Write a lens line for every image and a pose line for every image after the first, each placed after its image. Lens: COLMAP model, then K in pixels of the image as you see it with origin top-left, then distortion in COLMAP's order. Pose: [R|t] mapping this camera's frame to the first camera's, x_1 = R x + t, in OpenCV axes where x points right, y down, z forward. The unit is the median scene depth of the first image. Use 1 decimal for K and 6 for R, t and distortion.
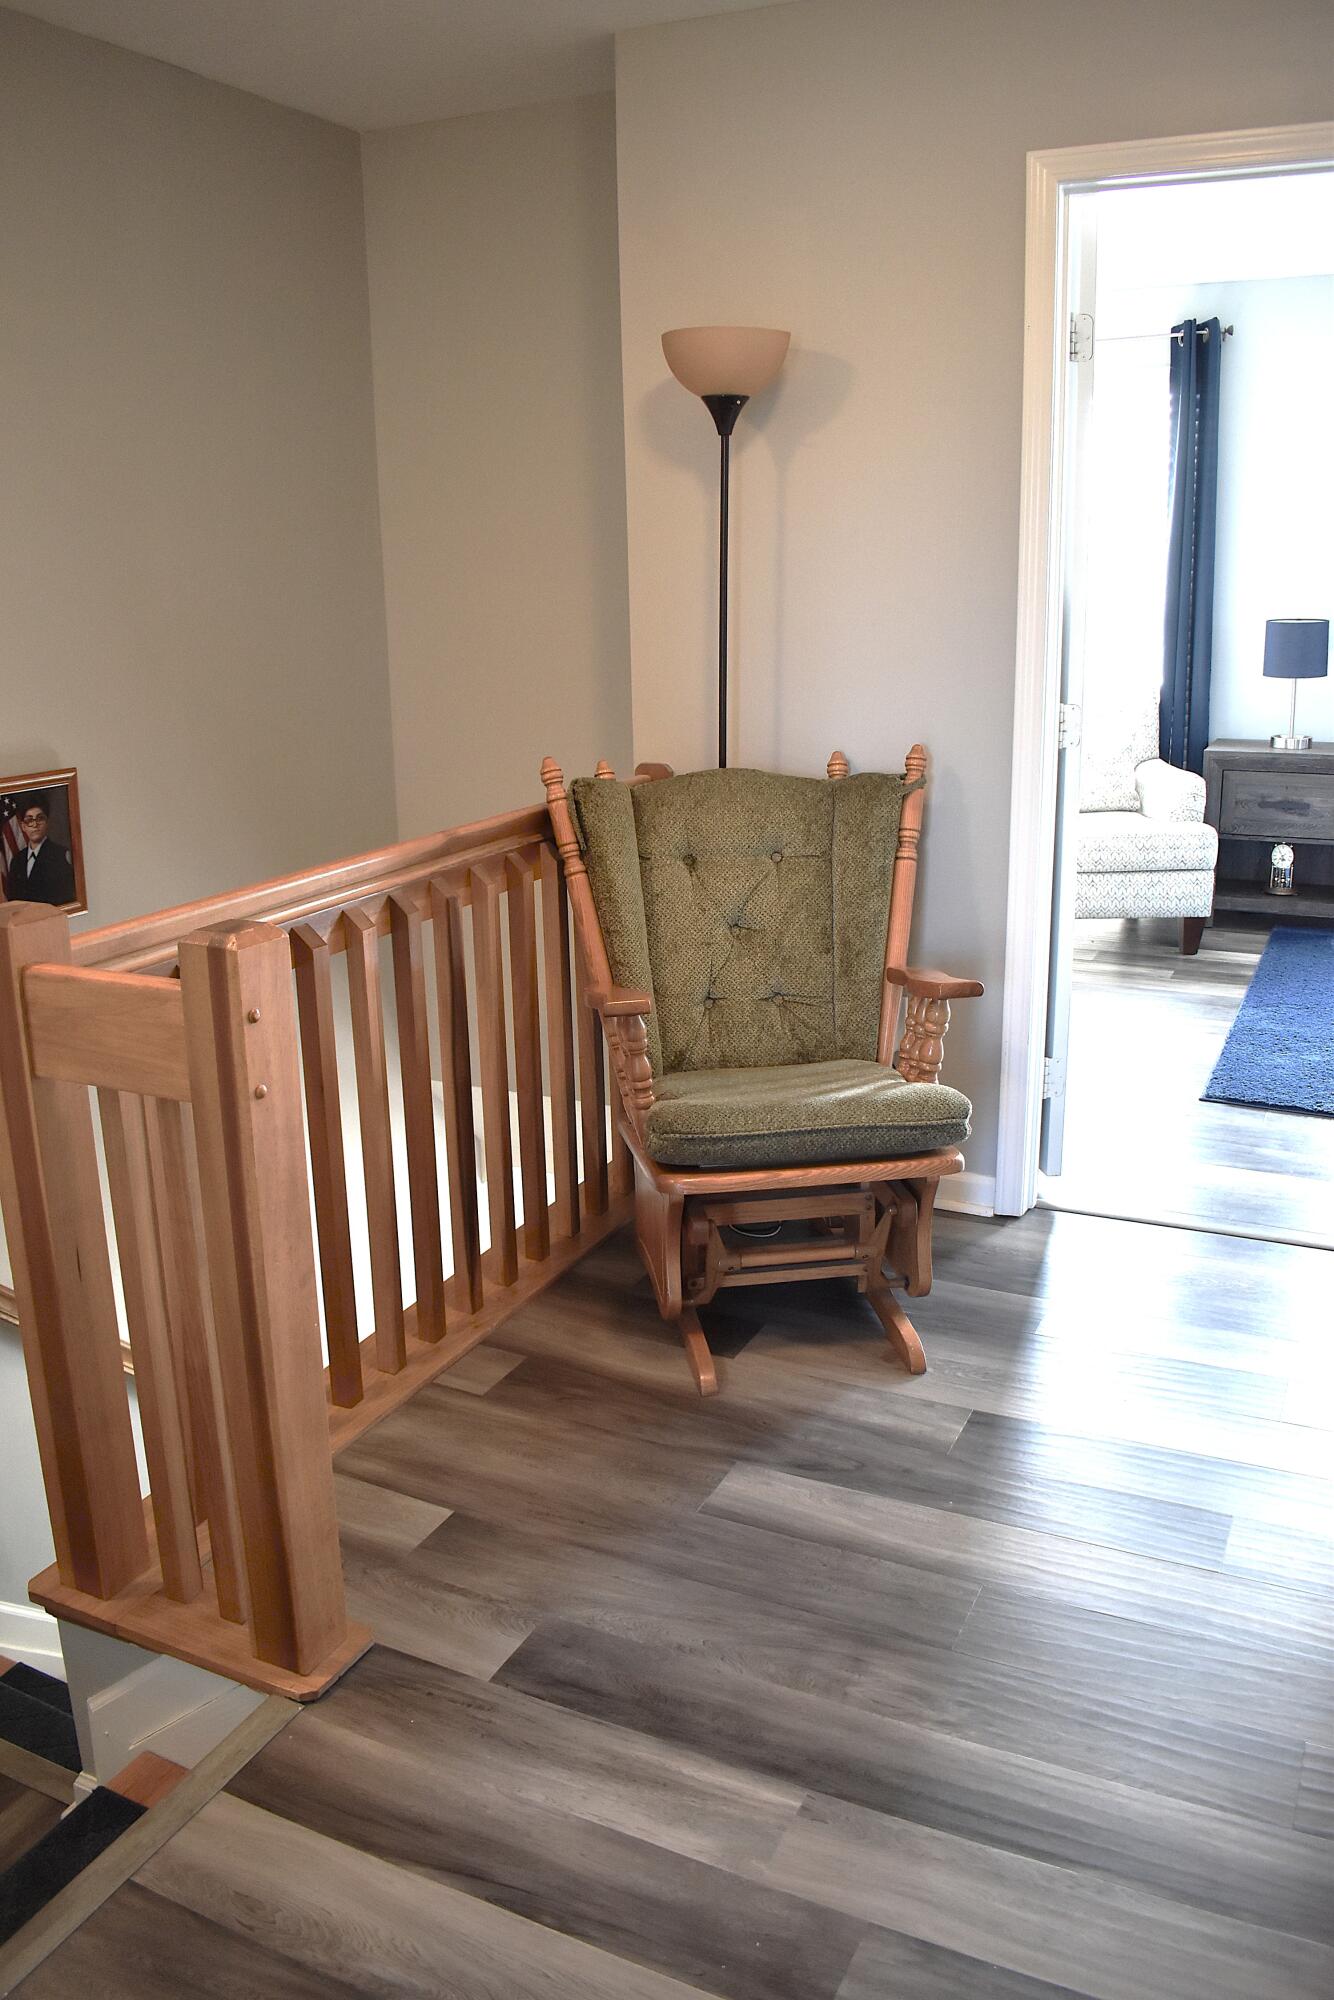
lens RADIAL K [[1558.9, 0, 669.2], [0, 1558.9, 995.9], [0, 0, 1]] dist [-0.100145, 0.021312]
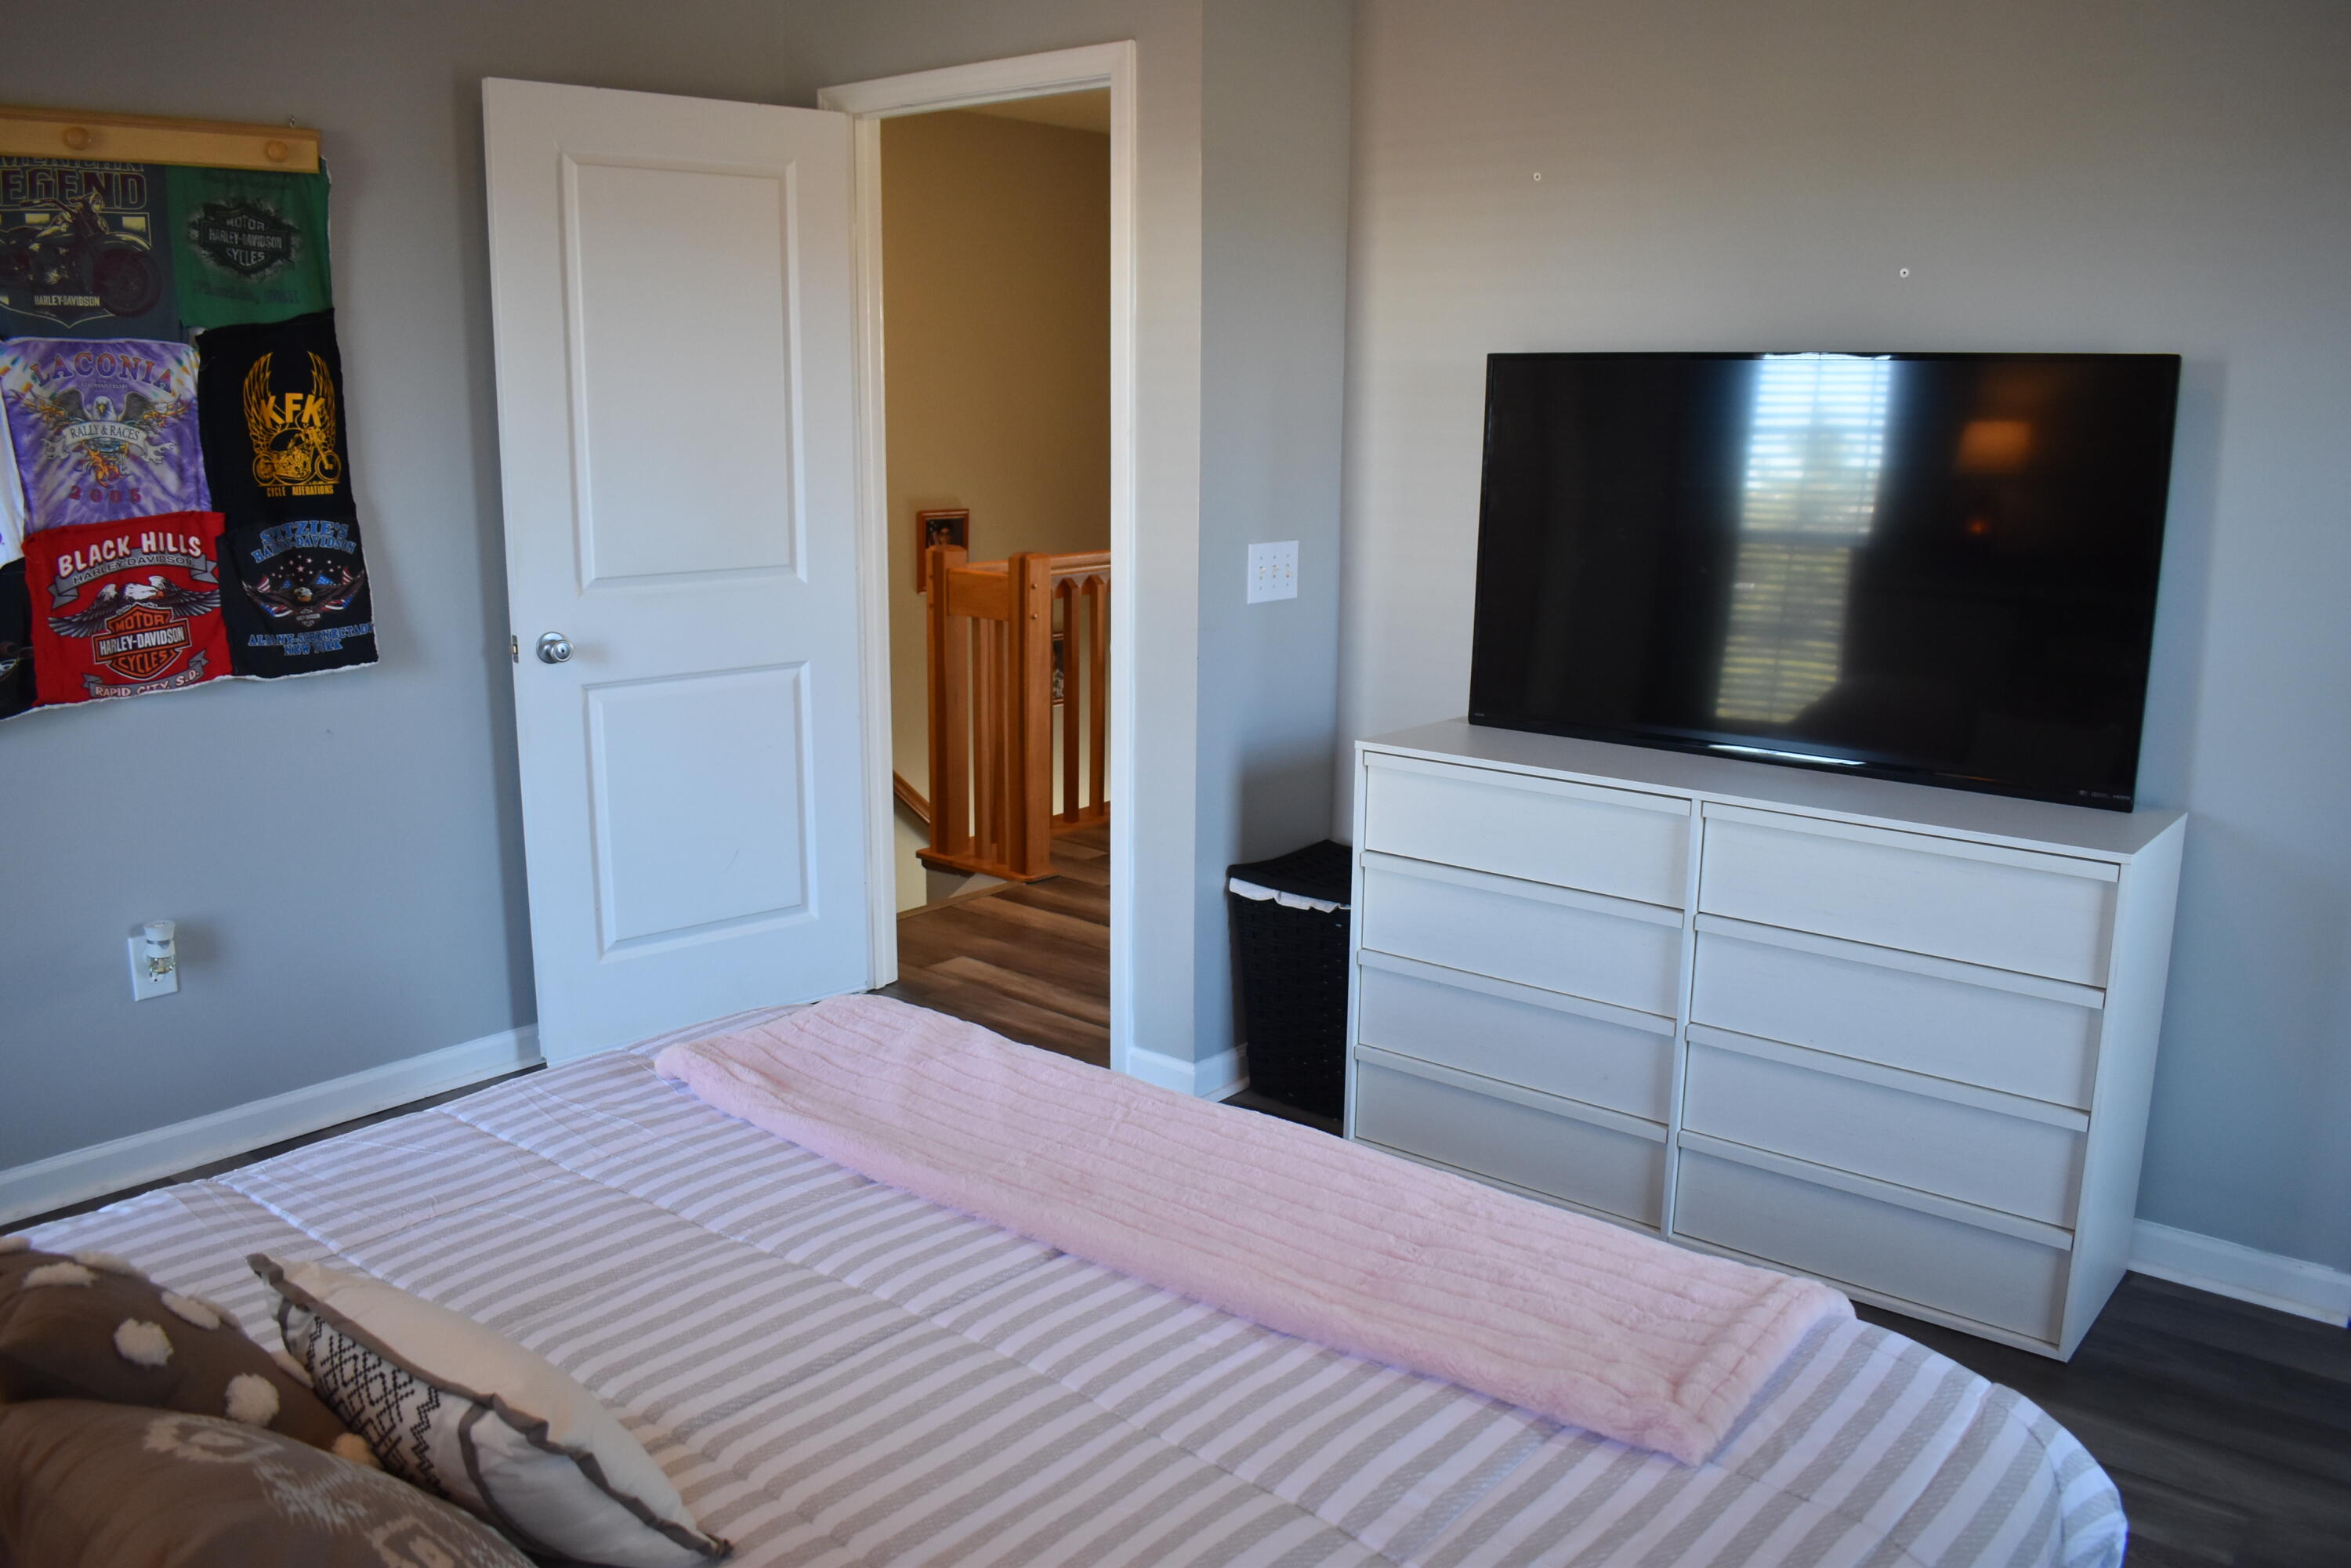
lens RADIAL K [[1832.4, 0, 1171.2], [0, 1832.4, 782.7], [0, 0, 1]] dist [-0.100145, 0.021312]
pose [[0.971221, 0.071004, -0.227352, 0.637595], [-0.084702, 0.995097, -0.051058, 0.451836], [0.222612, 0.068846, 0.972473, -1.800447]]
